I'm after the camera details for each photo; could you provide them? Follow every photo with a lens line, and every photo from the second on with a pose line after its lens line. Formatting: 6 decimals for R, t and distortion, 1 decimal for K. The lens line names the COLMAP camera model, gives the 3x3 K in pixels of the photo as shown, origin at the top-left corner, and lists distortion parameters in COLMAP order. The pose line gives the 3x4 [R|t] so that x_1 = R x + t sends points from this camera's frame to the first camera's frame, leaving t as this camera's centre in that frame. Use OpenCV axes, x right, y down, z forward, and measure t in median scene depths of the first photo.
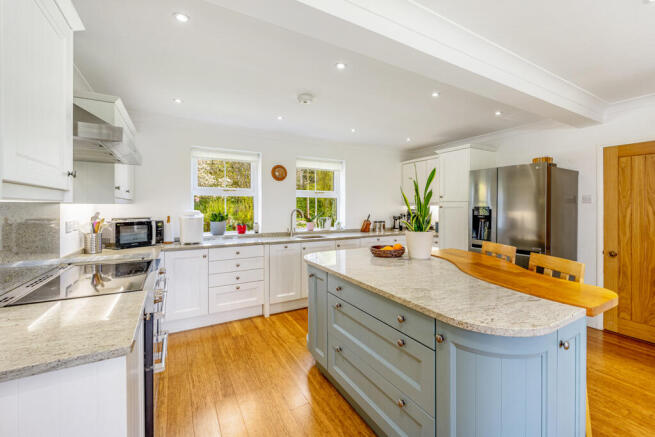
lens RADIAL K [[265.7, 0, 333.5], [0, 265.7, 207.4], [0, 0, 1]] dist [-0.001489, 0.000244]
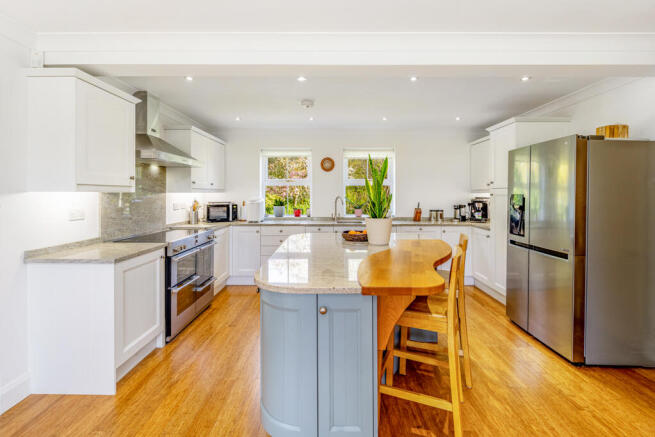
lens RADIAL K [[277.5, 0, 334.7], [0, 277.5, 196.7], [0, 0, 1]] dist [0.003306, 0.000188]
pose [[0.868939, 0.005927, -0.494884, 0.420263], [-0.001288, 0.999952, 0.009716, -0.004052], [0.494918, -0.007805, 0.868905, -0.015666]]
